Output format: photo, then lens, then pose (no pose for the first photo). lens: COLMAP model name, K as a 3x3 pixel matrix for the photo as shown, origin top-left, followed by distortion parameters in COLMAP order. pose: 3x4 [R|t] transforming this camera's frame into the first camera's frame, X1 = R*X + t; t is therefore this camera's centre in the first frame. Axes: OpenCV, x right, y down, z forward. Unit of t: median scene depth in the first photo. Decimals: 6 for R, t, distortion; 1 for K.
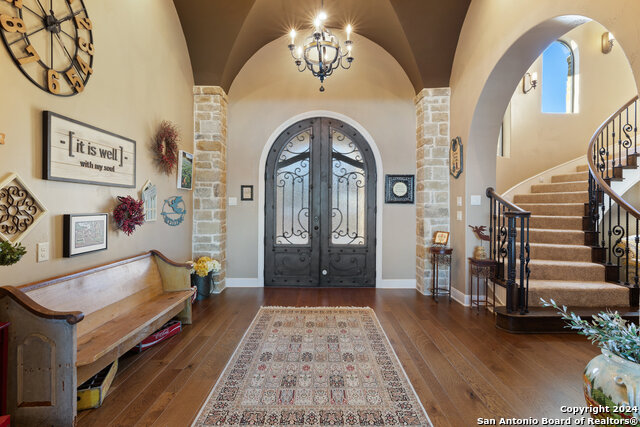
lens RADIAL K [[304.1, 0, 318.7], [0, 304.1, 209.7], [0, 0, 1]] dist [-0.004056, 0.001044]
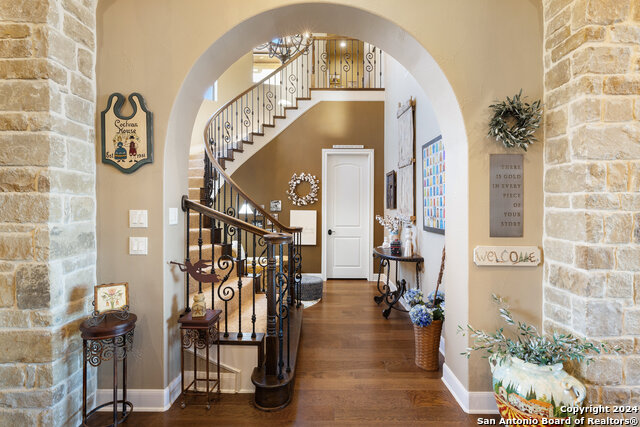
lens RADIAL K [[304.1, 0, 319.0], [0, 304.1, 209.7], [0, 0, 1]] dist [-0.004056, 0.001044]
pose [[0.001480, -0.008385, 0.999964, -0.055543], [0.003943, 0.999957, 0.008379, -0.042428], [-0.999991, 0.003931, 0.001513, 0.642064]]
